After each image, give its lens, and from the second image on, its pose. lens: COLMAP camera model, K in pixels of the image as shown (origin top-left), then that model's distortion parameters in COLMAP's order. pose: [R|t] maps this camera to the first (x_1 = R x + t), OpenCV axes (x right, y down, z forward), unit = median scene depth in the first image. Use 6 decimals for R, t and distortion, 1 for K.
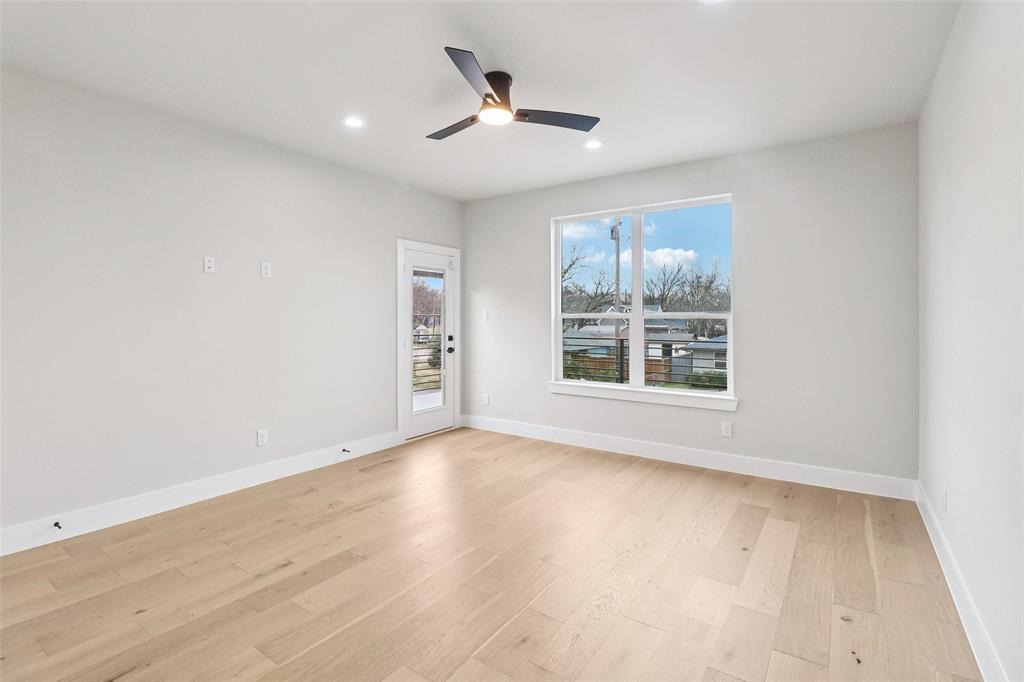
lens RADIAL K [[475.9, 0, 512.9], [0, 475.9, 312.7], [0, 0, 1]] dist [0.006530, -0.015235]
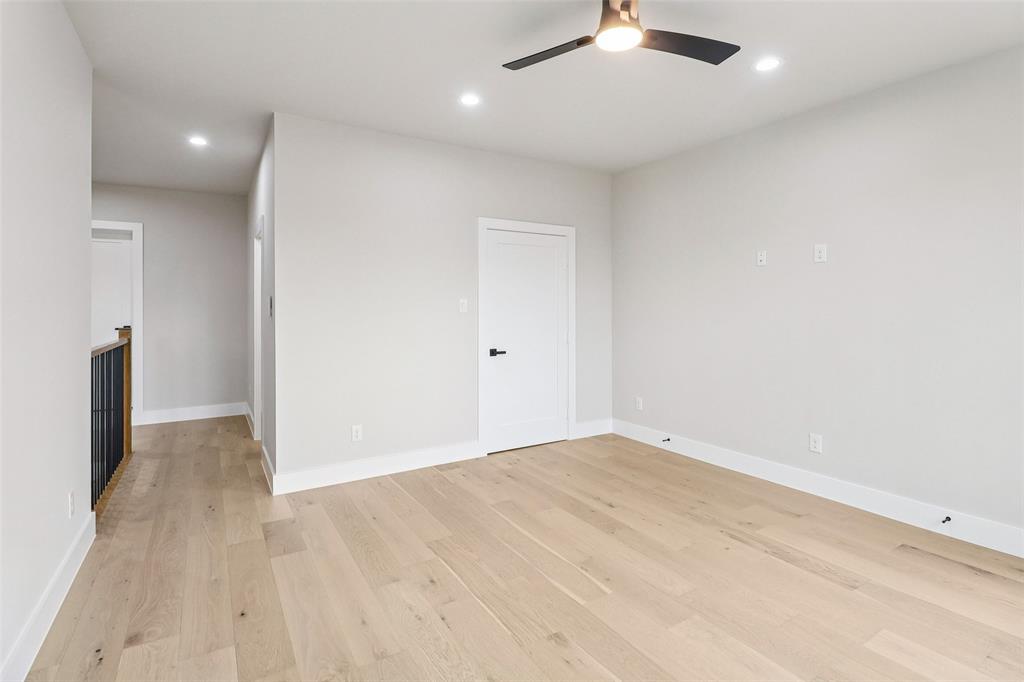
lens RADIAL K [[475.9, 0, 512.9], [0, 475.9, 312.7], [0, 0, 1]] dist [0.006530, -0.015235]
pose [[-0.380481, 0.000318, -0.924789, 0.594327], [-0.000586, 1.000000, 0.000585, 0.021890], [0.924789, 0.000764, -0.380481, 0.958633]]
